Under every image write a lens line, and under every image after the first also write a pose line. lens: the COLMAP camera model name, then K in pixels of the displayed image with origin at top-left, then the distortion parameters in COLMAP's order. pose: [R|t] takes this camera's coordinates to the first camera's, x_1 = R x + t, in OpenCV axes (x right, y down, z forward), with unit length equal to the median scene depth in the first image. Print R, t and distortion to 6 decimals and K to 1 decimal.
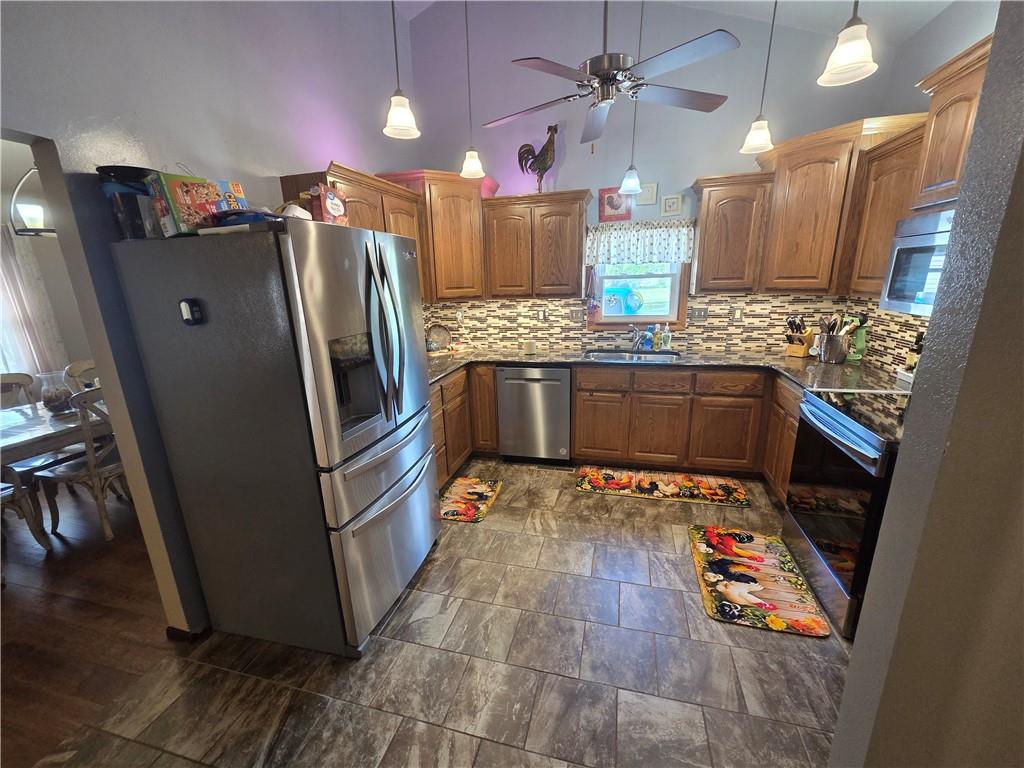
lens RADIAL K [[414.1, 0, 509.2], [0, 414.1, 386.7], [0, 0, 1]] dist [0.000266, -0.000302]
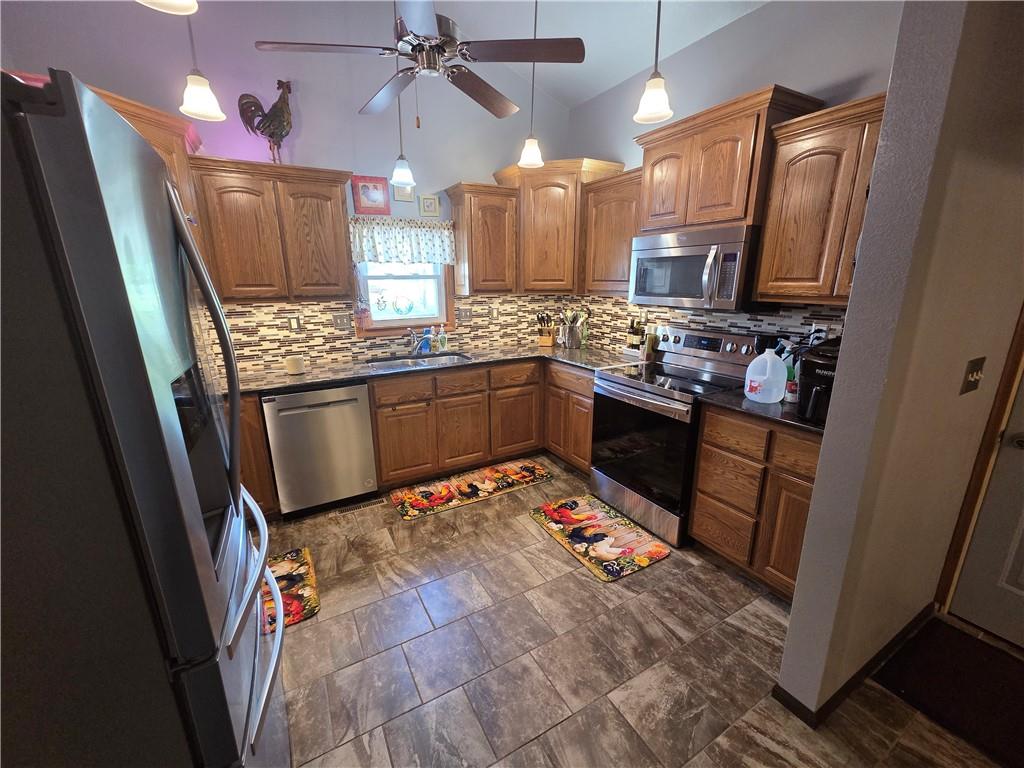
lens RADIAL K [[414.1, 0, 510.3], [0, 414.1, 387.1], [0, 0, 1]] dist [0.000266, -0.000302]
pose [[0.719437, -0.152617, 0.677583, -0.231771], [0.163646, 0.985342, 0.048182, -0.032006], [-0.675005, 0.076220, 0.733866, 0.203279]]
